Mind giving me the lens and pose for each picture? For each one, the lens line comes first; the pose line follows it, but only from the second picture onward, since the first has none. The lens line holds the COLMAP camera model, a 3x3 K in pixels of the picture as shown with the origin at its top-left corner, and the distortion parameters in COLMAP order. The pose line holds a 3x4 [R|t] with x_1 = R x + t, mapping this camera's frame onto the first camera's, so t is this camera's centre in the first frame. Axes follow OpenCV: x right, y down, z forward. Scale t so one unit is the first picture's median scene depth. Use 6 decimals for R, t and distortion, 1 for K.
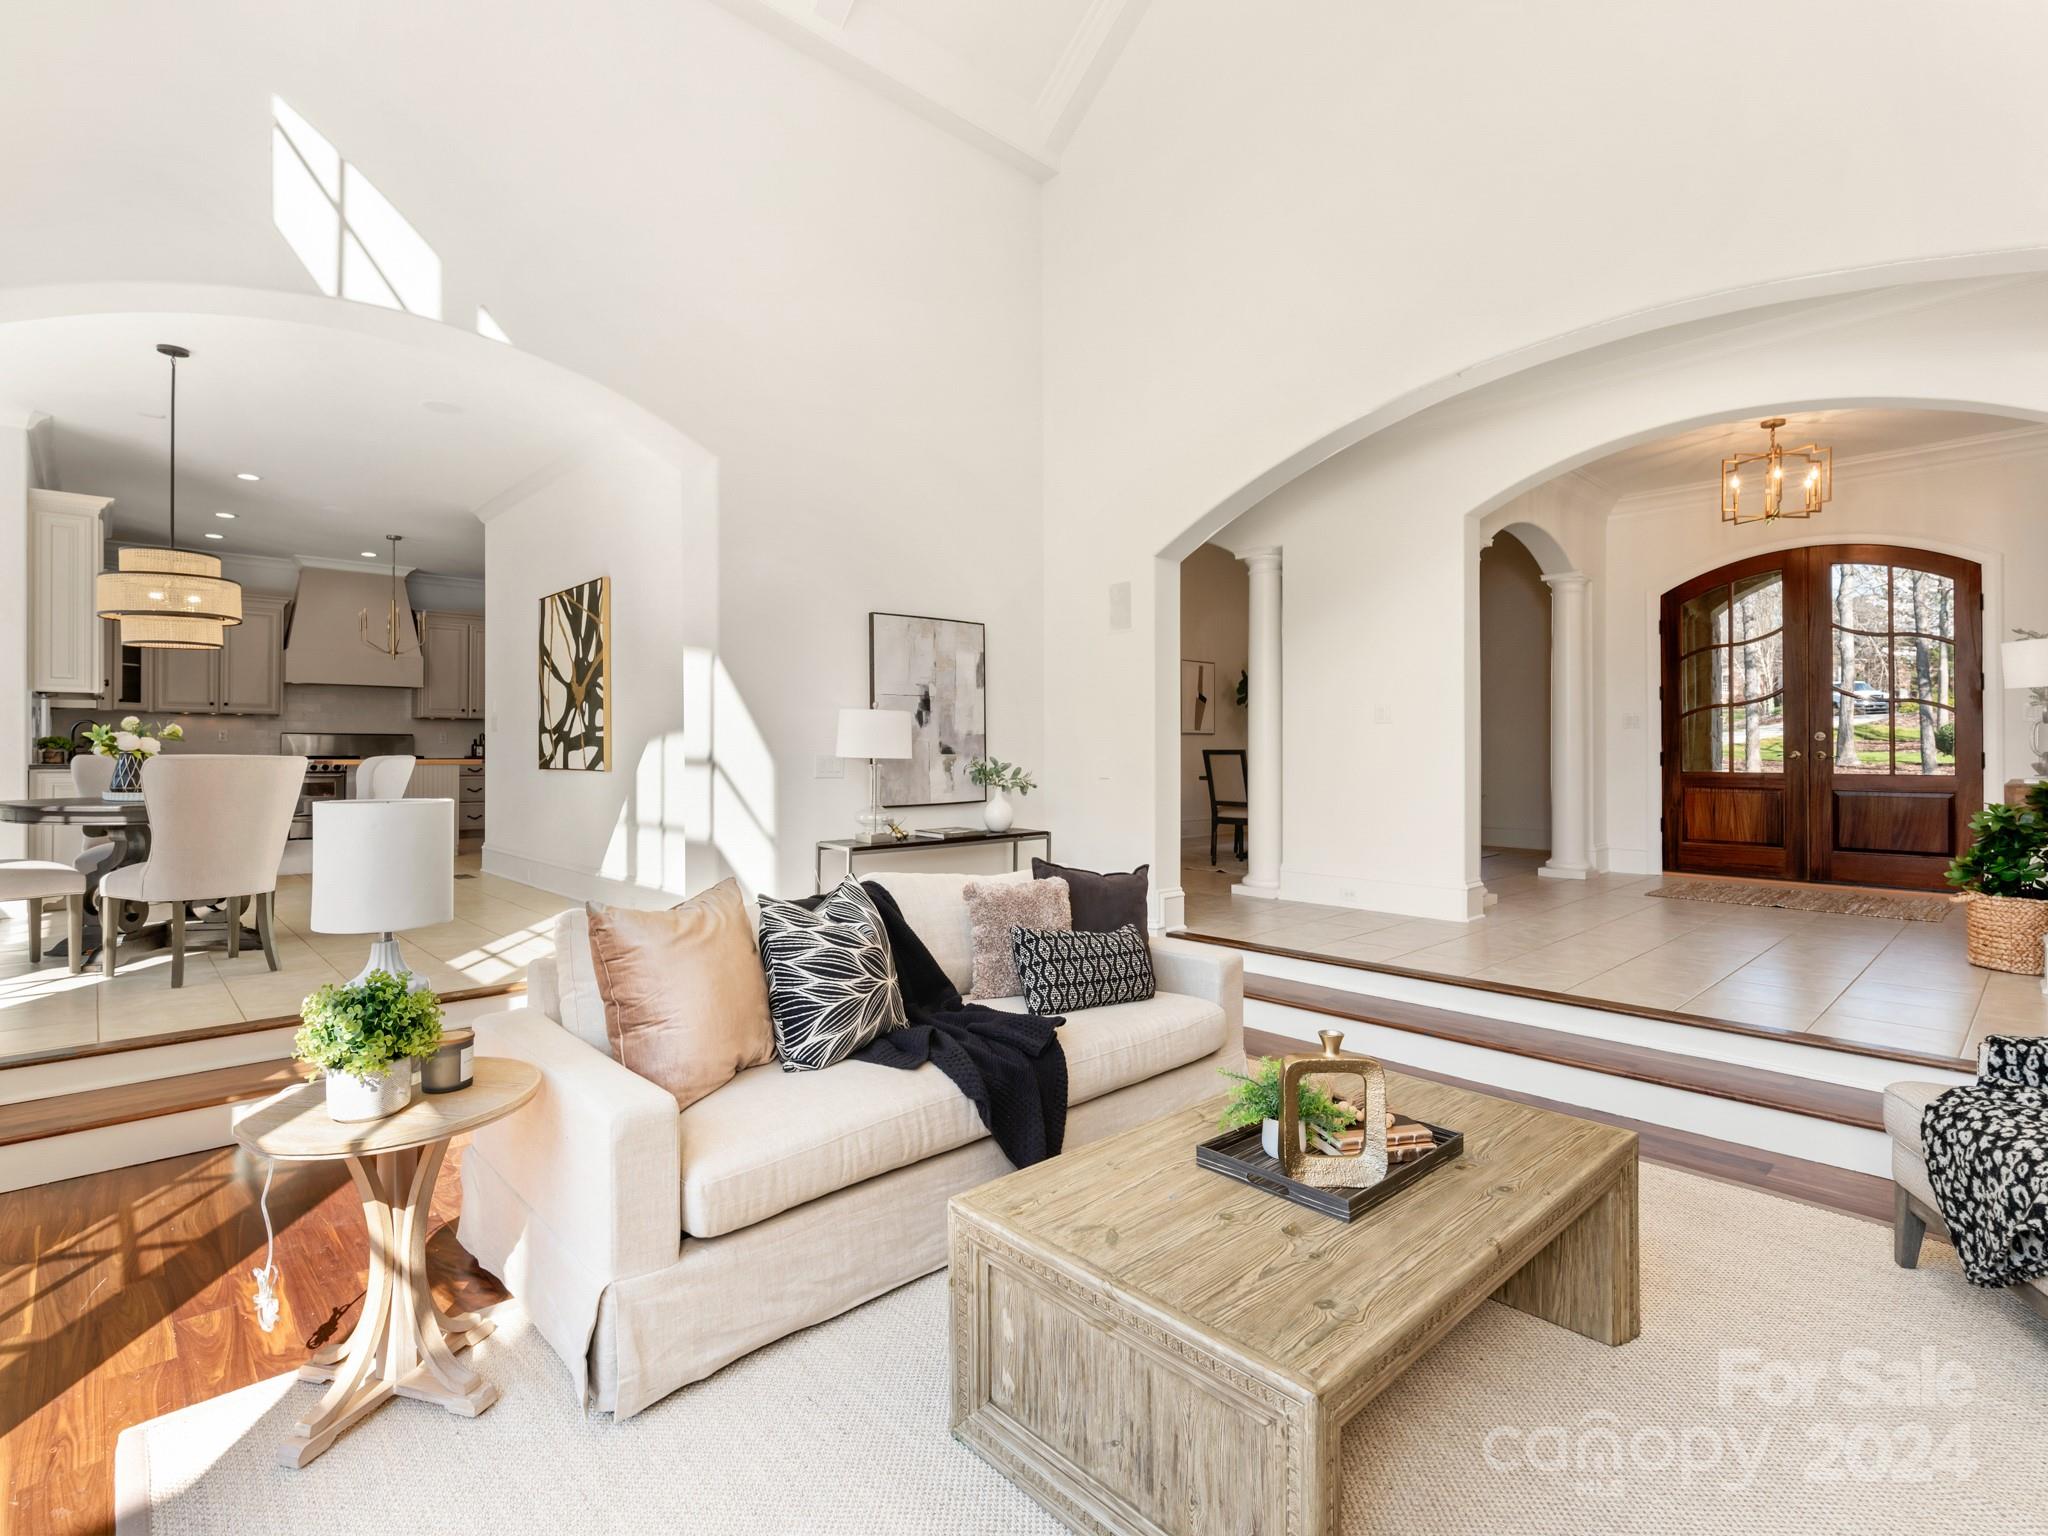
lens RADIAL K [[986.5, 0, 1025.3], [0, 986.5, 759.8], [0, 0, 1]] dist [0.001538, -0.000882]
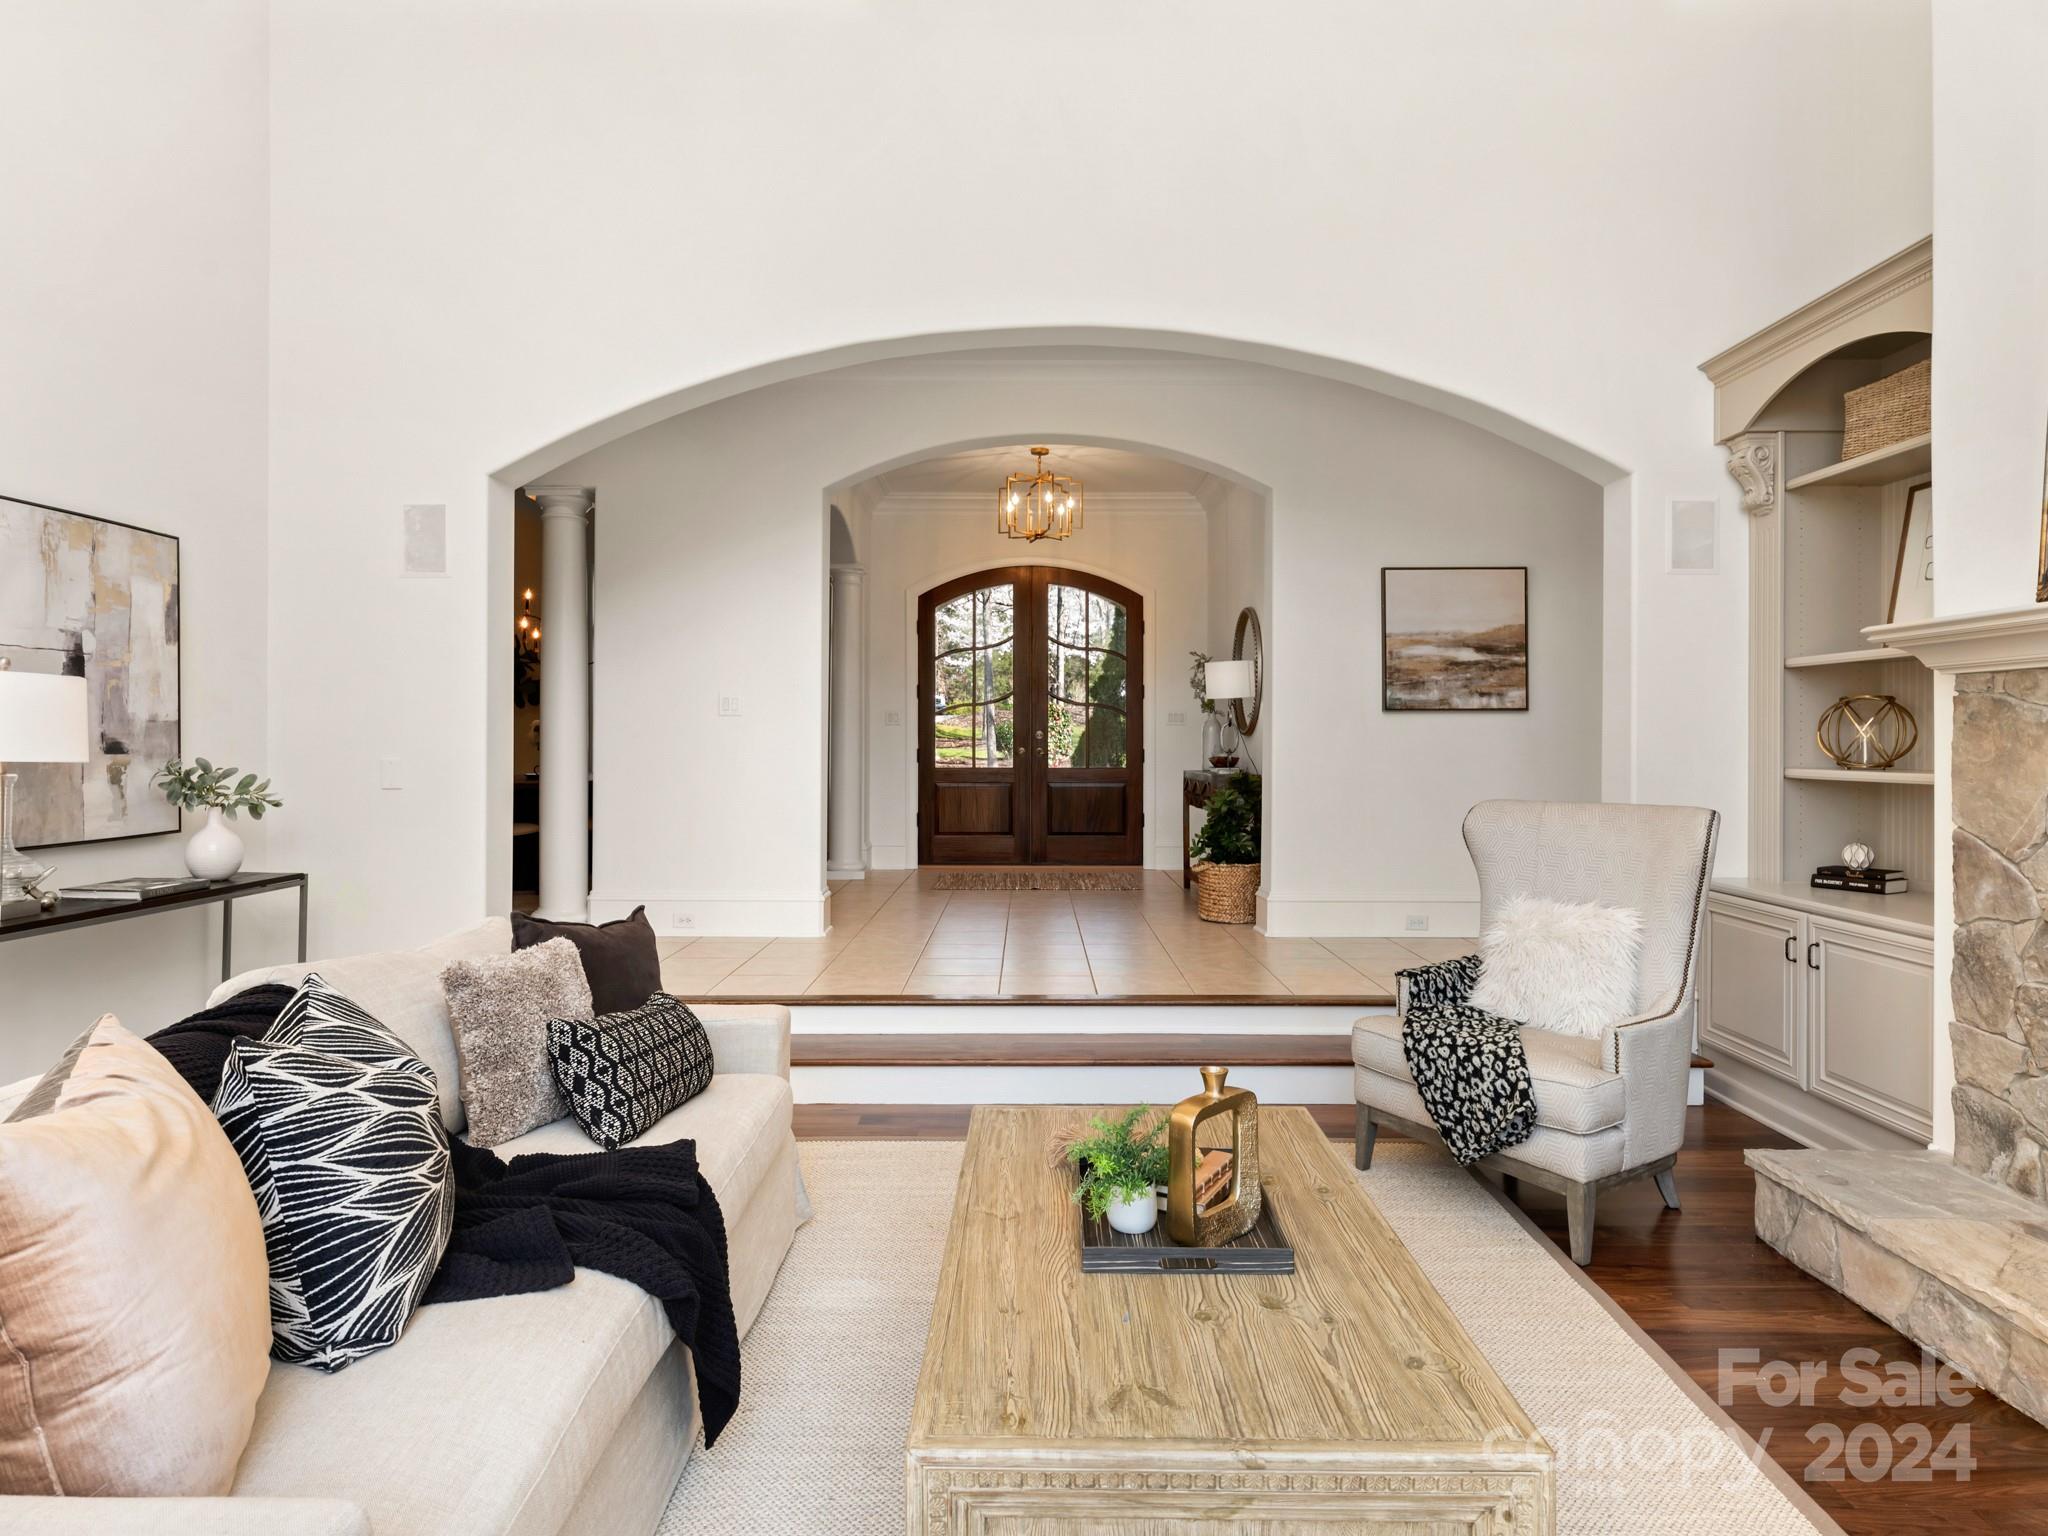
lens RADIAL K [[1139.1, 0, 1023.9], [0, 1139.1, 748.8], [0, 0, 1]] dist [0.000109, -0.001510]
pose [[0.690123, -0.000635, 0.723692, -0.413714], [0.005992, 0.999970, -0.004836, -0.004645], [-0.723668, 0.007674, 0.690106, 0.317552]]
